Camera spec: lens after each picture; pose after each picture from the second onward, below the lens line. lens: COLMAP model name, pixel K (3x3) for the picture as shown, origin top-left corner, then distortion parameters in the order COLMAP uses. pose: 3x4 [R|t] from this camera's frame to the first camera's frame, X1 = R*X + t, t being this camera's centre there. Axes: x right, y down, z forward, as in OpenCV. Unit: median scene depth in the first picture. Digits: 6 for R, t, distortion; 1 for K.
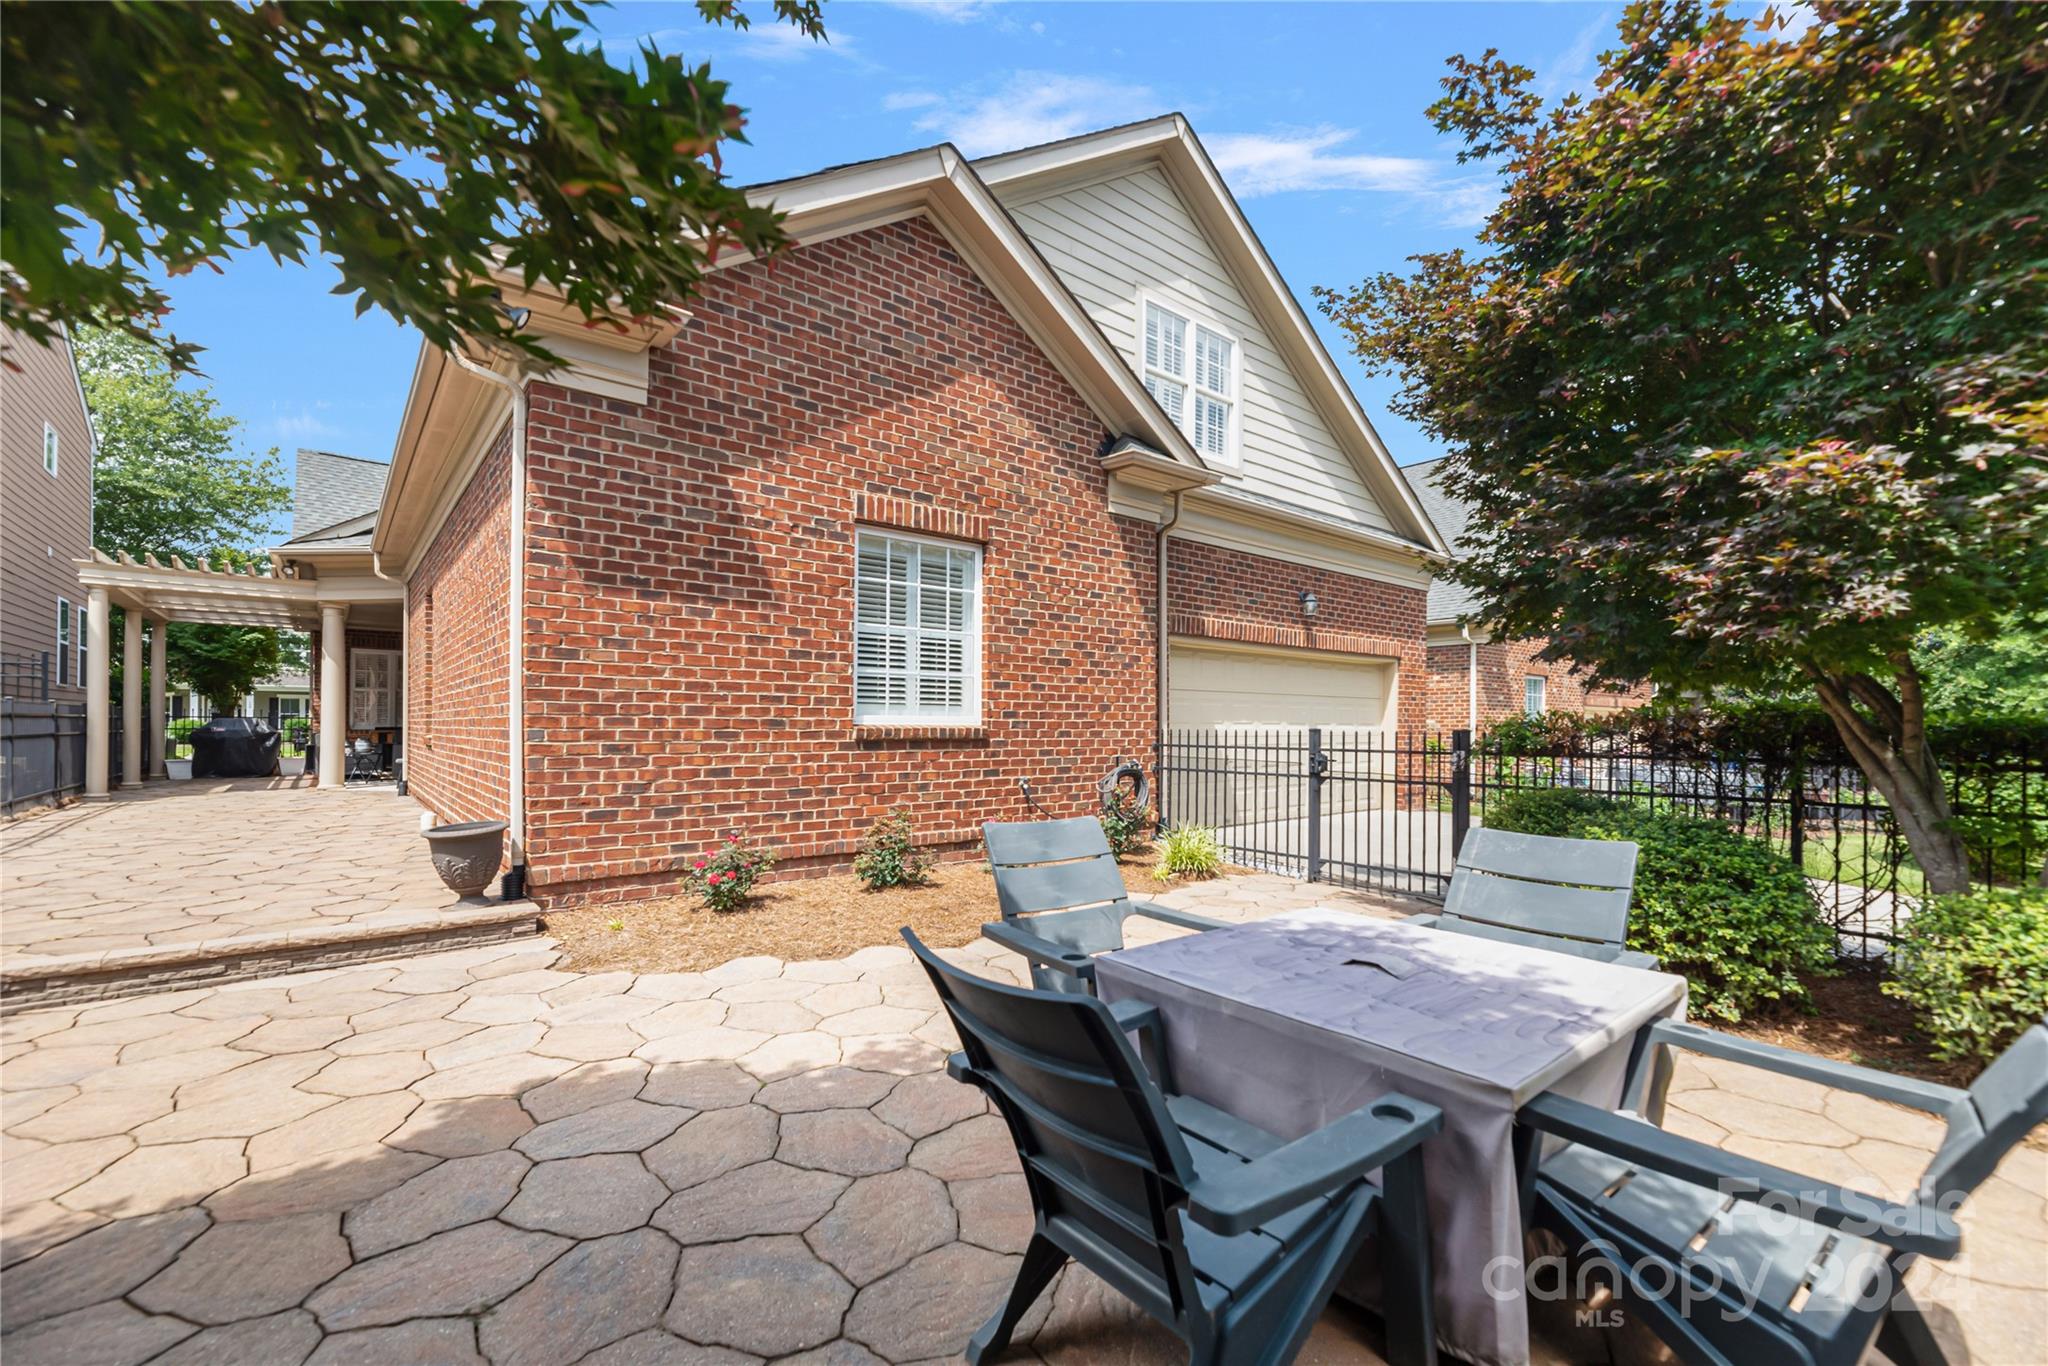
lens RADIAL K [[864.0, 0, 1019.1], [0, 864.0, 721.3], [0, 0, 1]] dist [0.000205, 0.000009]
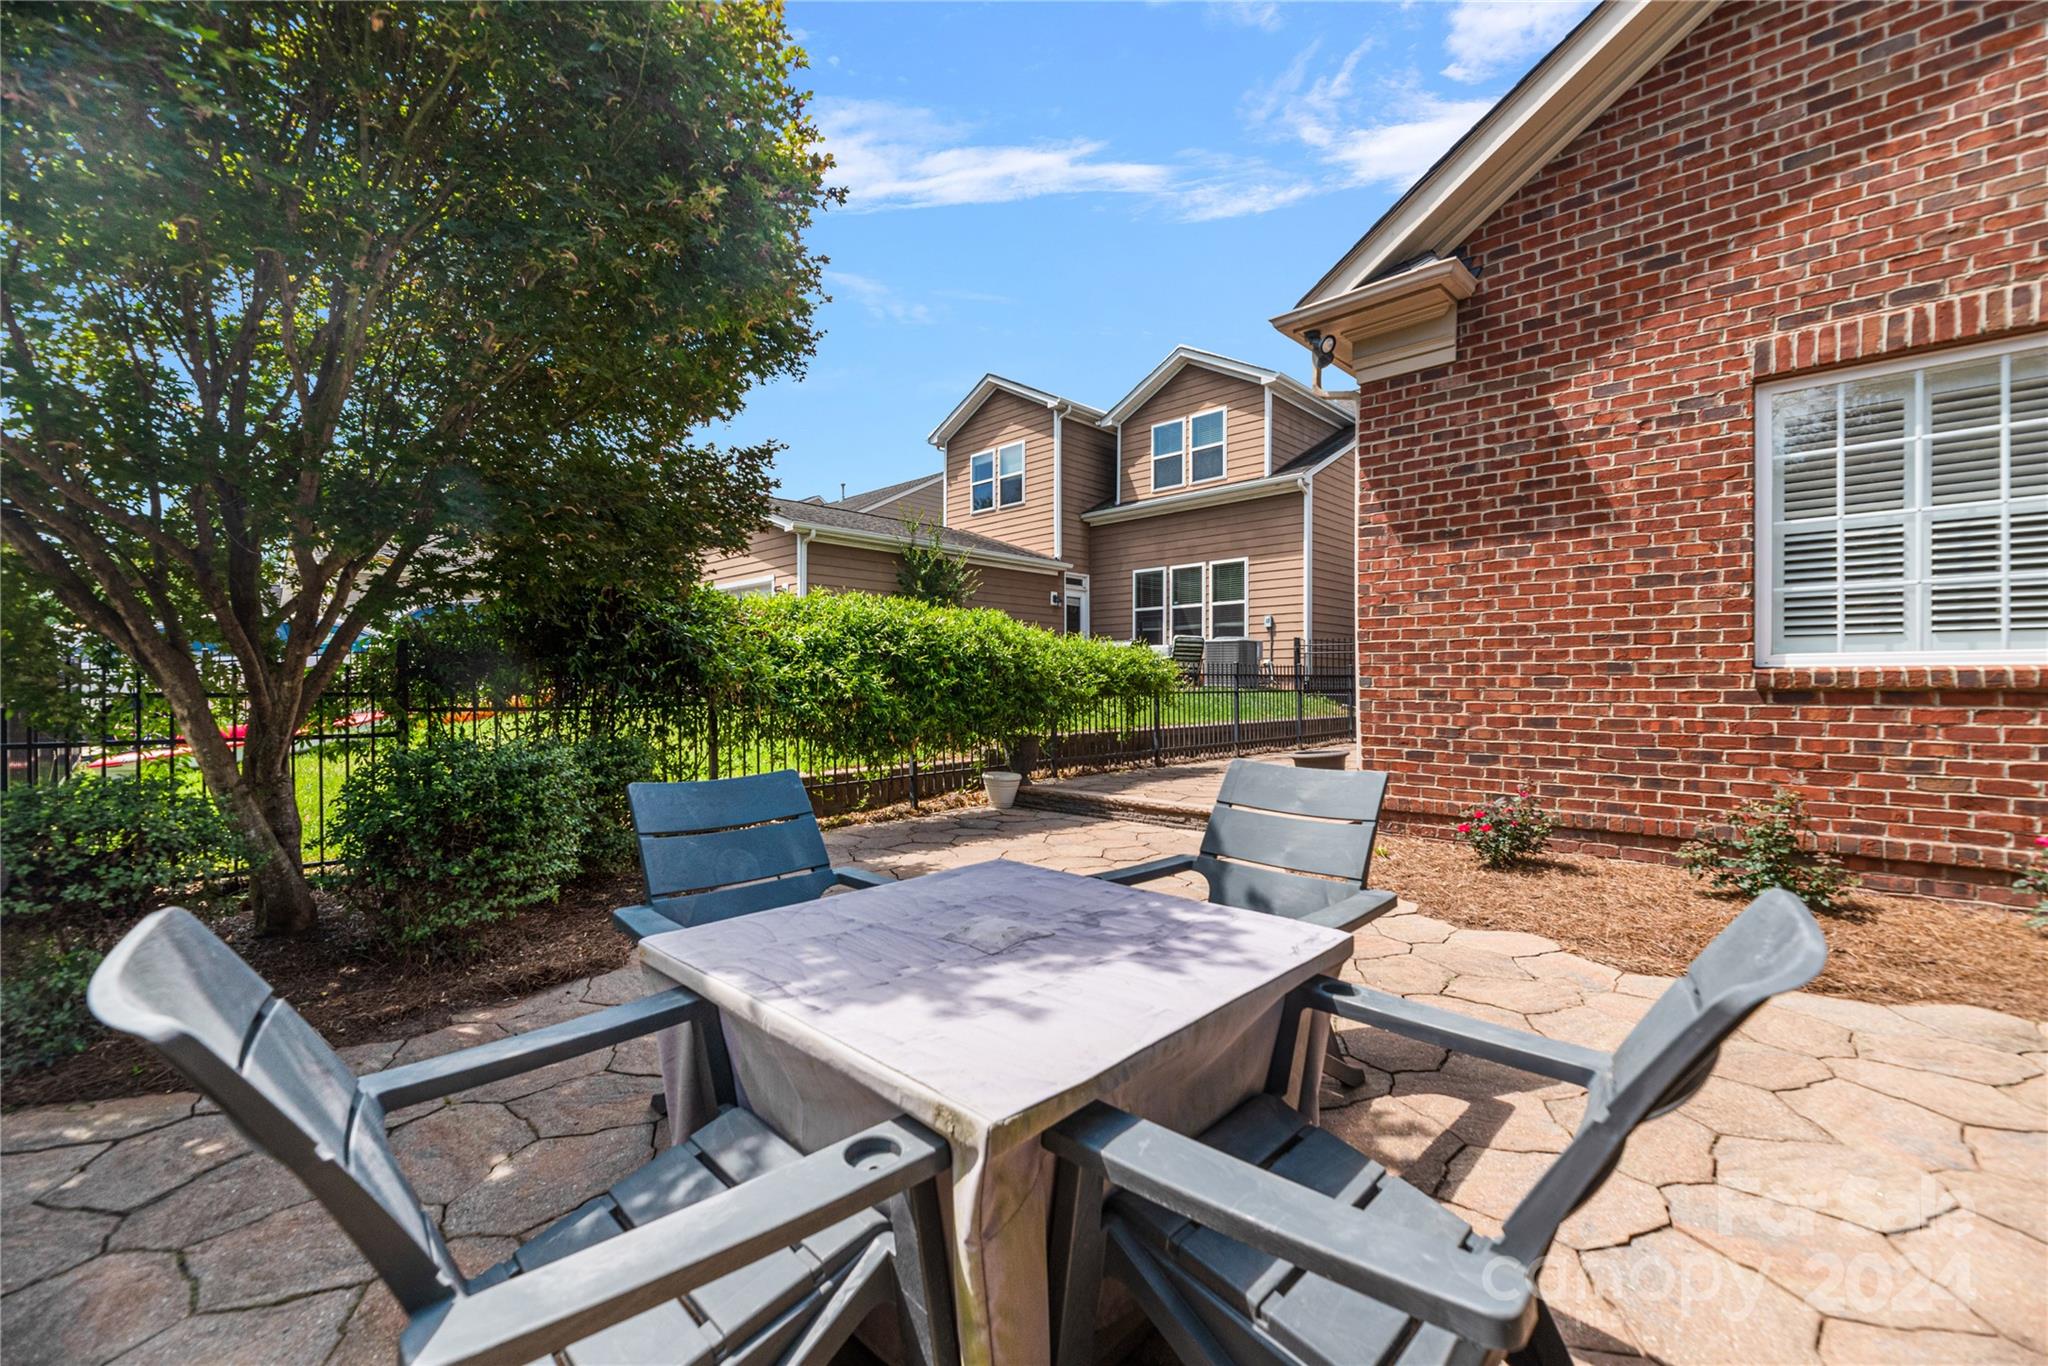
lens RADIAL K [[836.6, 0, 1046.3], [0, 836.6, 686.7], [0, 0, 1]] dist [0.001307, 0.000130]
pose [[0.134261, -0.003350, -0.990940, 0.465825], [0.004661, 0.999985, -0.002749, 0.021286], [0.990935, -0.004249, 0.134275, 0.365214]]
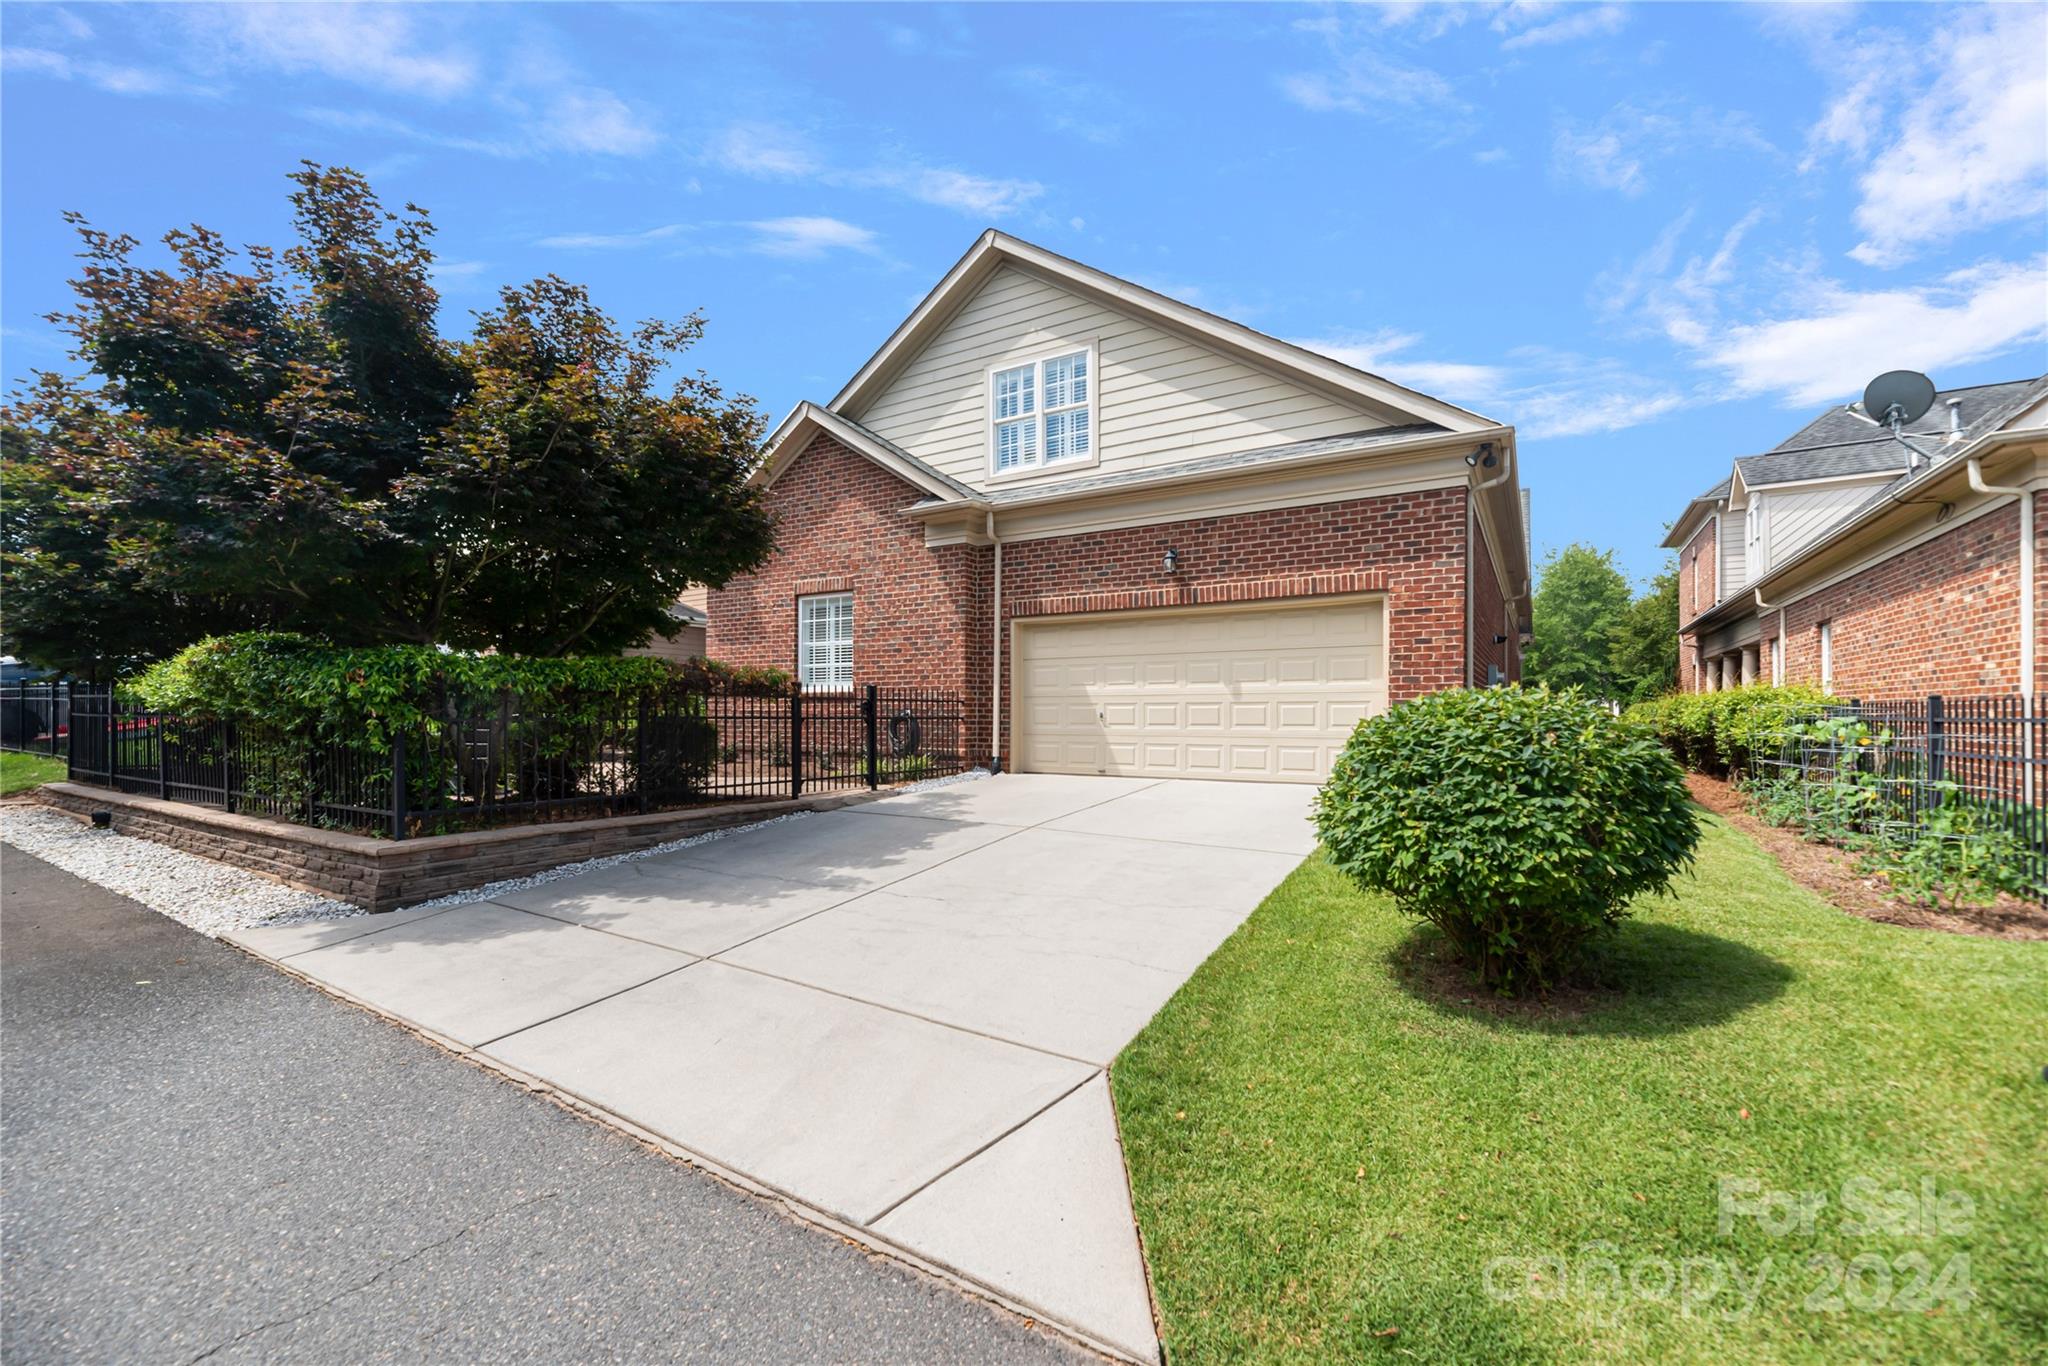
lens RADIAL K [[840.8, 0, 1025.4], [0, 840.8, 706.1], [0, 0, 1]] dist [-0.000219, 0.000136]
pose [[0.330922, -0.013934, -0.943555, 2.173705], [0.006159, 0.999902, -0.012606, 0.076673], [0.943638, -0.001639, 0.330976, 0.950579]]
